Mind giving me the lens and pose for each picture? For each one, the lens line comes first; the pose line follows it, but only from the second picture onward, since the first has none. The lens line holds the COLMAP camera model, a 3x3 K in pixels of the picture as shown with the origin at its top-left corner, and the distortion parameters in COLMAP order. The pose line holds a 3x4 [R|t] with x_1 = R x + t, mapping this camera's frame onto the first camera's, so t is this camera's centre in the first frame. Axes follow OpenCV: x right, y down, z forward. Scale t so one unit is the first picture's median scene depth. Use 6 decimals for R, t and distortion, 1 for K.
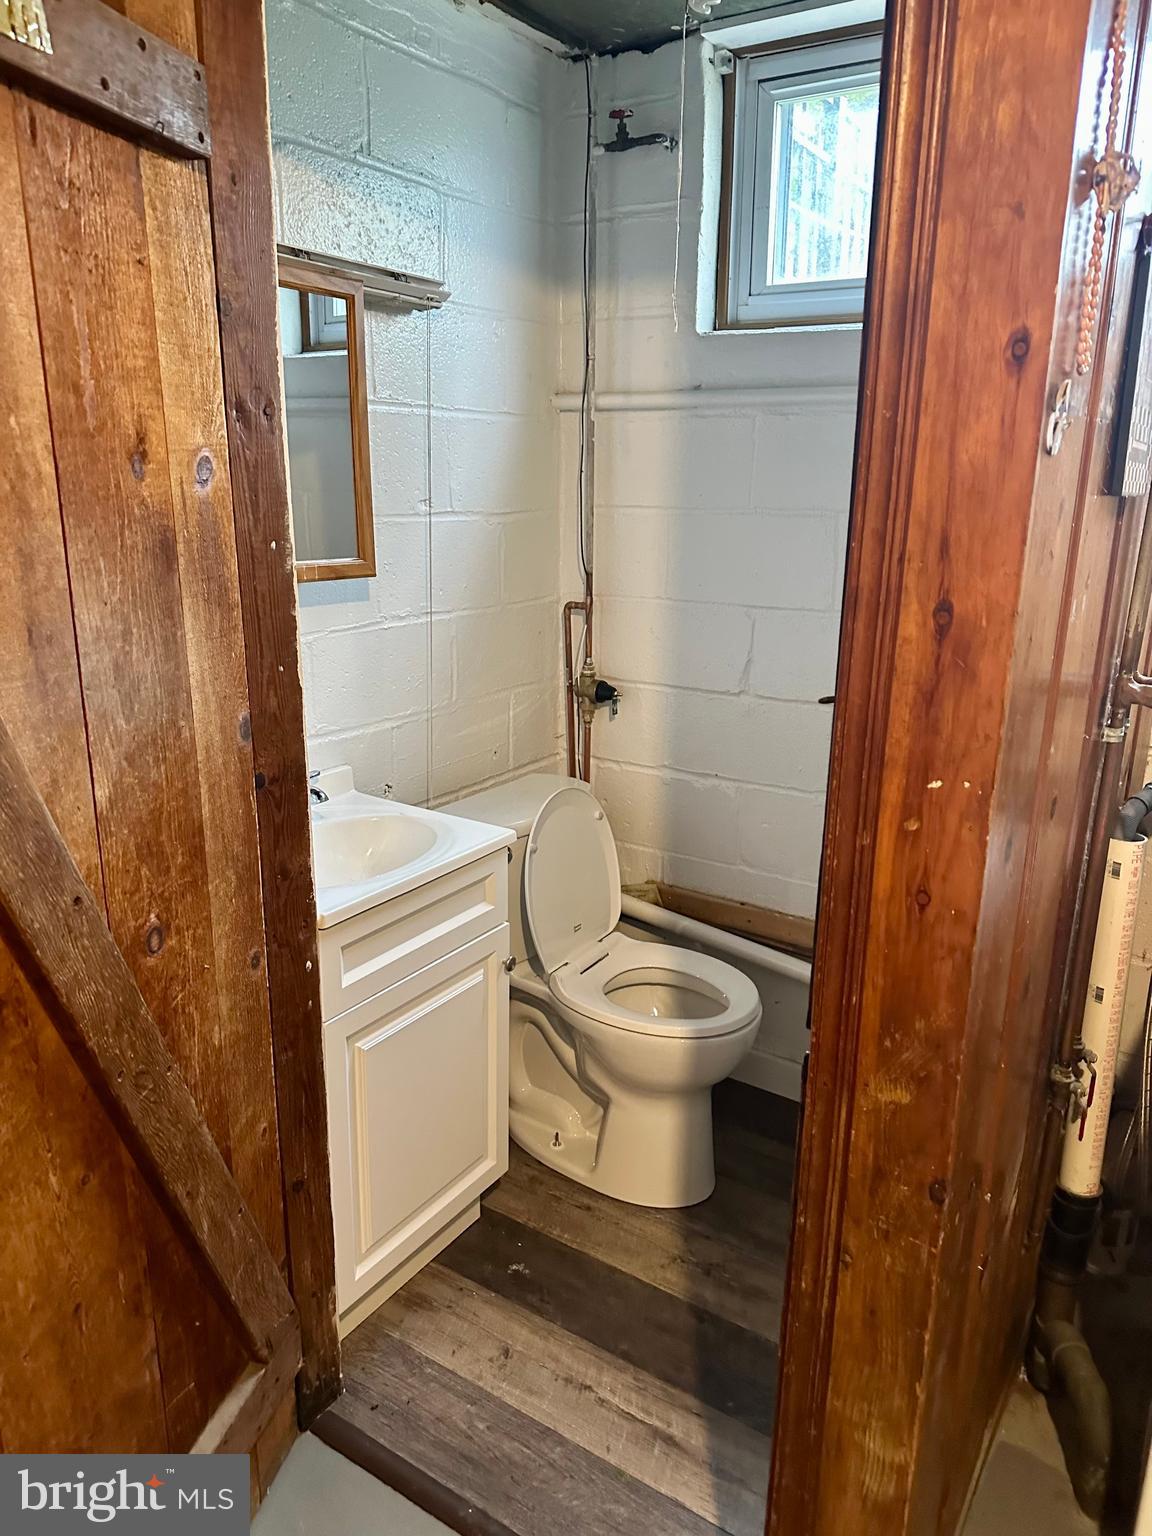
lens RADIAL K [[1090.6, 0, 576.0], [0, 1090.6, 768.0], [0, 0, 1]] dist [0.056146, -0.111797]
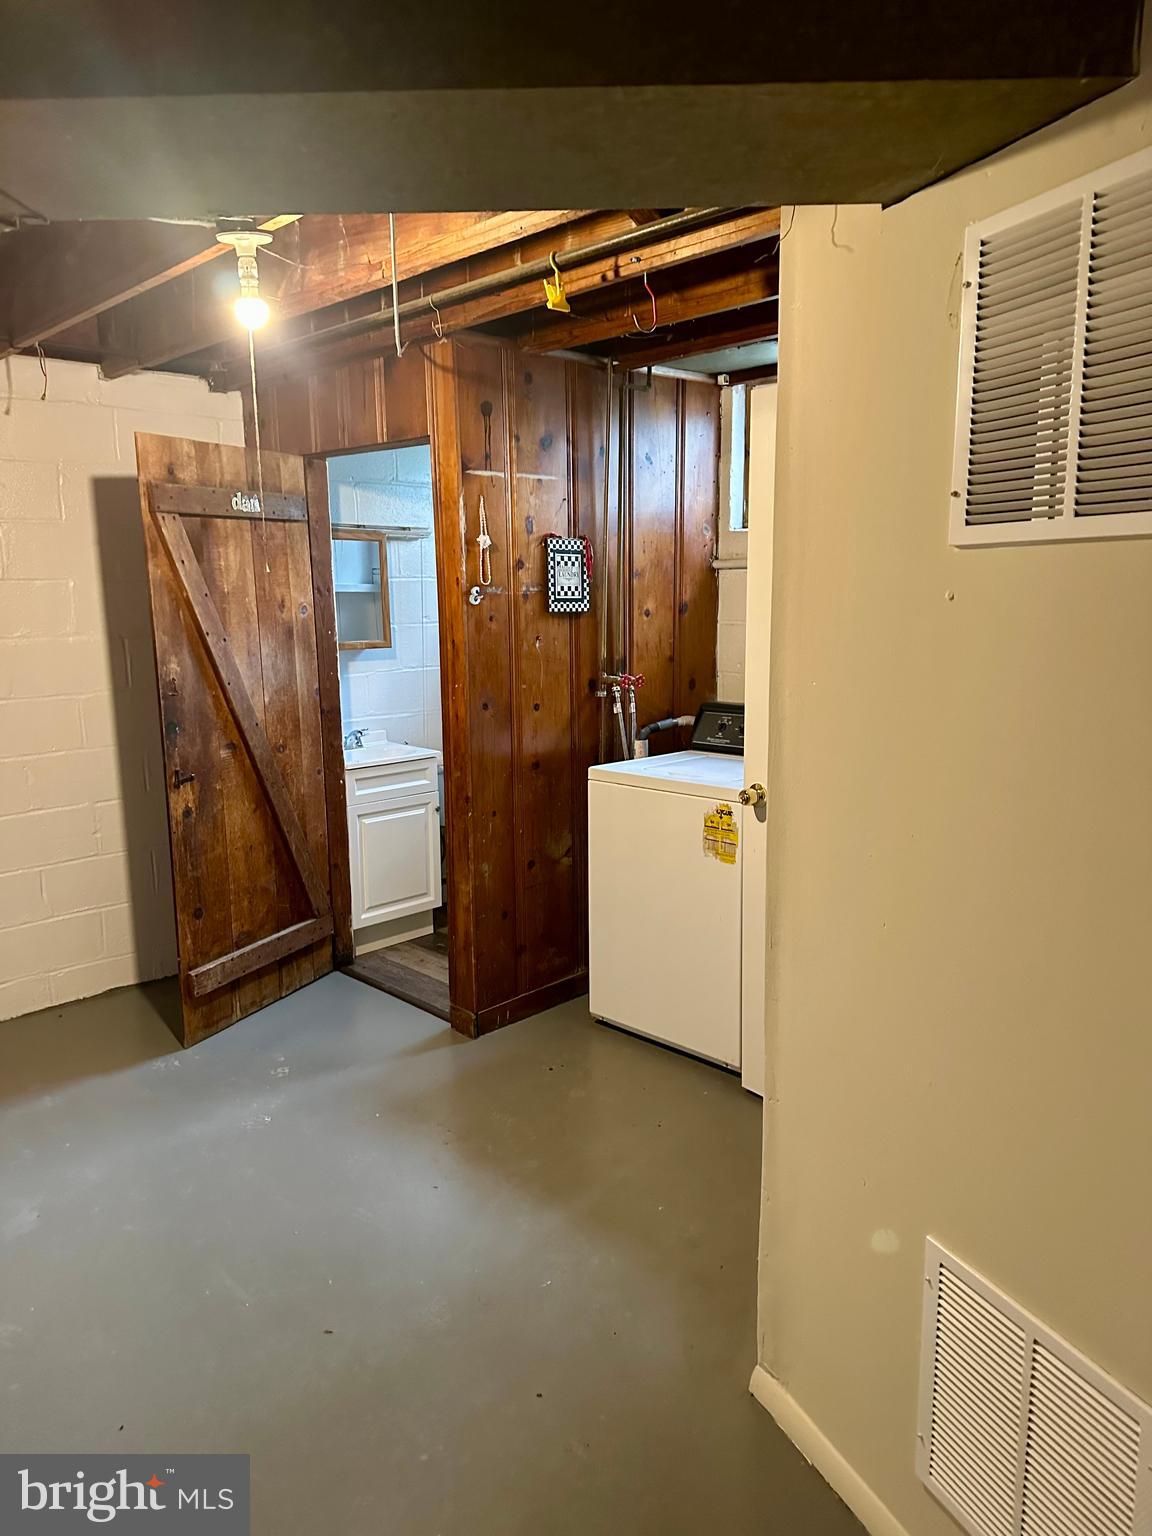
lens RADIAL K [[1090.6, 0, 576.0], [0, 1090.6, 768.0], [0, 0, 1]] dist [0.056146, -0.111797]
pose [[0.976864, 0.010240, -0.213618, 1.107583], [-0.031348, 0.994921, -0.095657, 0.466793], [0.211553, 0.100140, 0.972223, -1.875172]]
